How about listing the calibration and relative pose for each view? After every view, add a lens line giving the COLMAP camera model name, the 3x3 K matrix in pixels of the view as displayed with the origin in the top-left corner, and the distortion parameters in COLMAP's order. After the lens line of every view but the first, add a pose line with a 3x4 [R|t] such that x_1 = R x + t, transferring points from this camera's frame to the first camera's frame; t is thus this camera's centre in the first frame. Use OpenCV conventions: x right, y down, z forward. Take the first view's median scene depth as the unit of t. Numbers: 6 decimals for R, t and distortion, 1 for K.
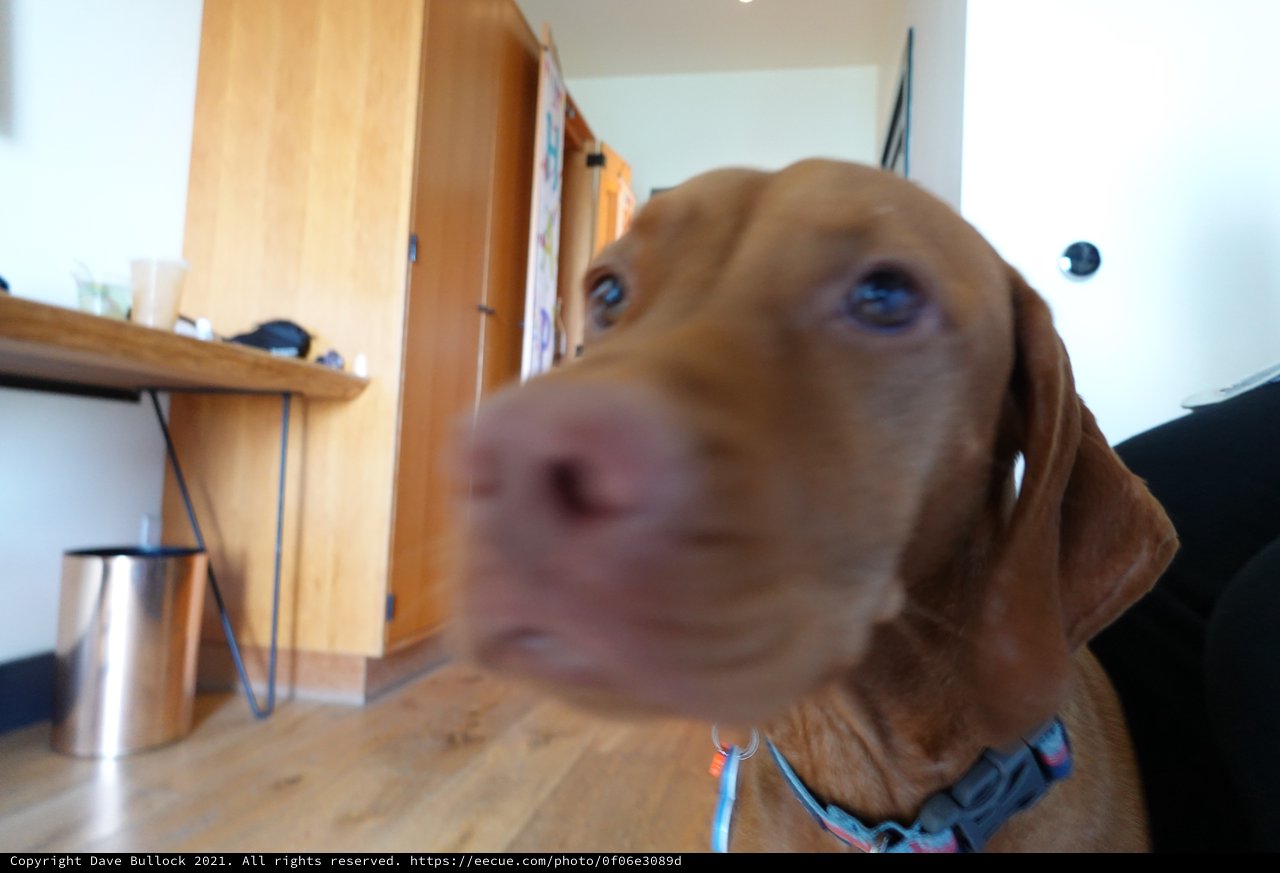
lens RADIAL K [[837.6, 0, 636.9], [0, 837.6, 413.4], [0, 0, 1]] dist [0.004435, -0.025560]
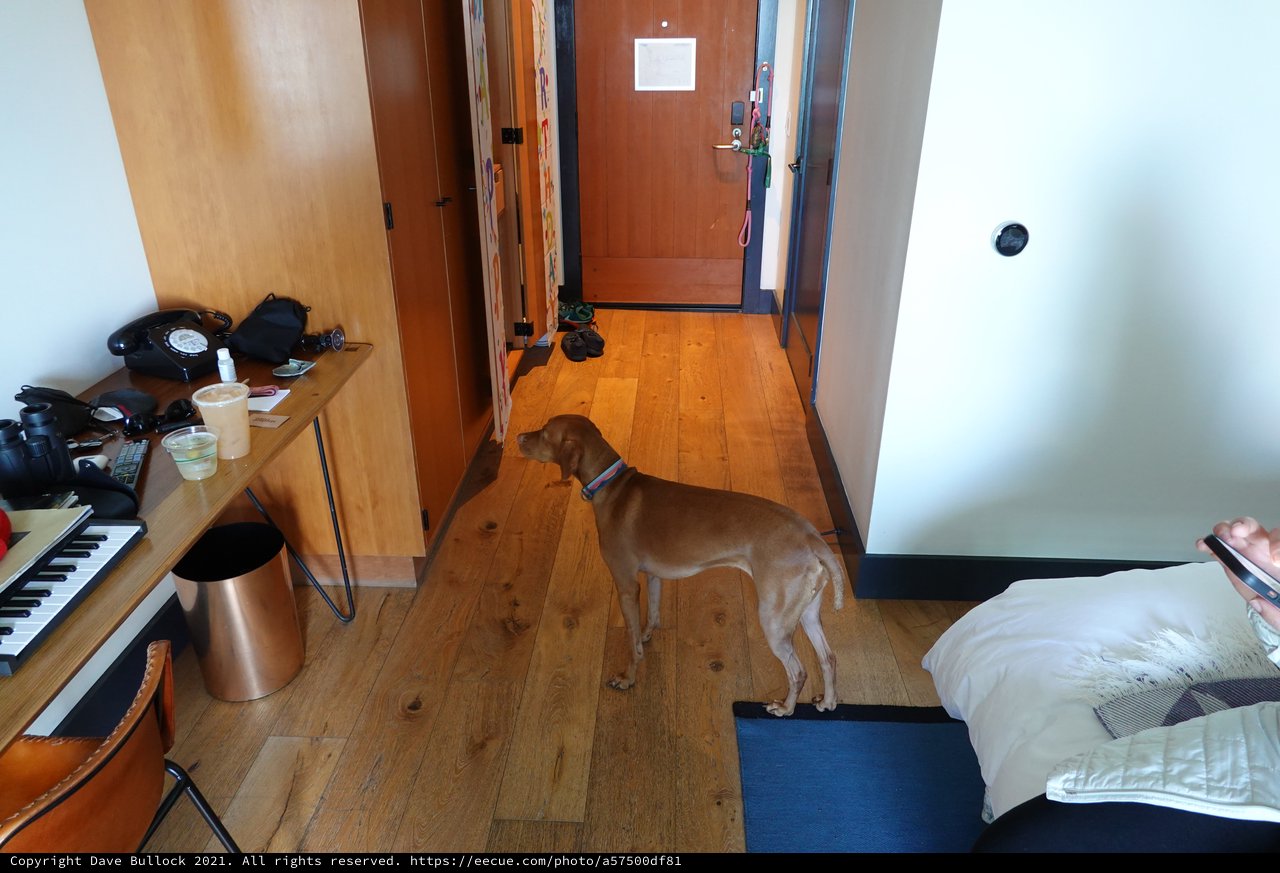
lens RADIAL K [[837.6, 0, 636.9], [0, 837.6, 413.4], [0, 0, 1]] dist [0.004435, -0.025560]
pose [[0.988248, -0.099083, 0.116394, -0.118213], [0.031141, 0.875998, 0.481308, -0.481215], [-0.149651, -0.472027, 0.868789, -0.029137]]
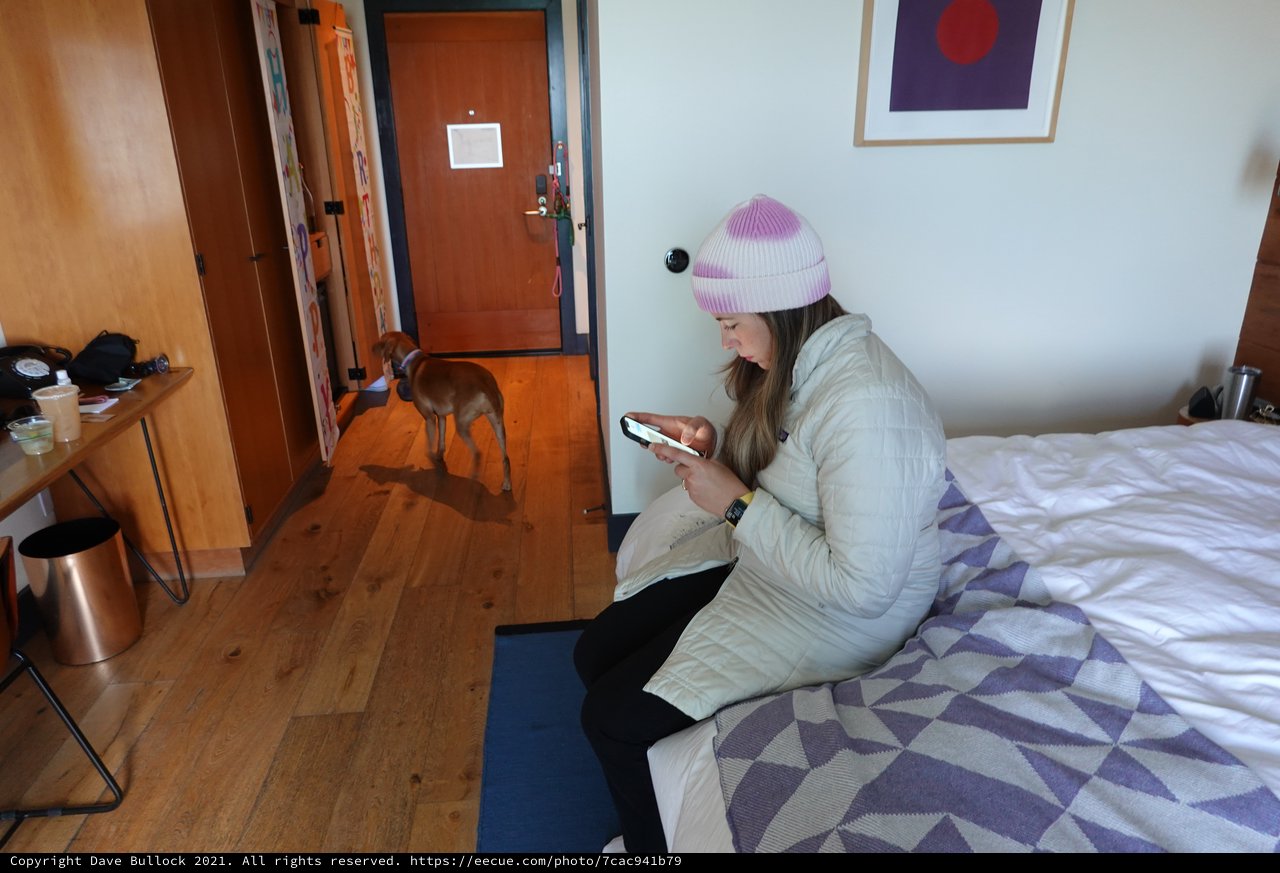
lens RADIAL K [[834.4, 0, 630.5], [0, 834.4, 416.5], [0, 0, 1]] dist [-0.004850, -0.000268]
pose [[0.959489, -0.151632, 0.237464, 0.025799], [0.042015, 0.910406, 0.411576, -0.500126], [-0.278597, -0.384926, 0.879895, -0.404650]]
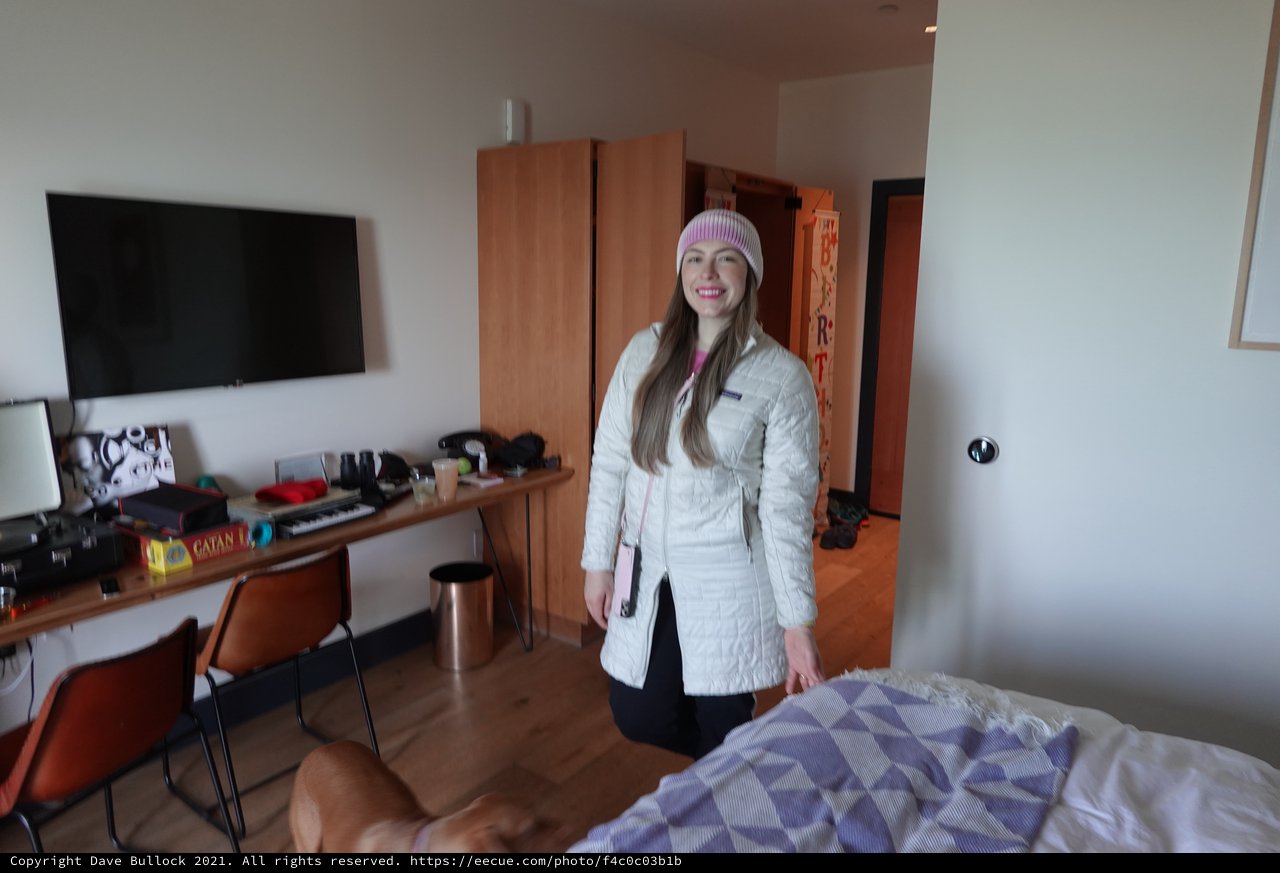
lens RADIAL K [[823.3, 0, 639.2], [0, 823.3, 419.7], [0, 0, 1]] dist [-0.019930, 0.001035]
pose [[0.904435, 0.042563, -0.424482, 0.515801], [0.051979, 0.976603, 0.208675, -0.493782], [0.423433, -0.210797, 0.881061, -0.404548]]
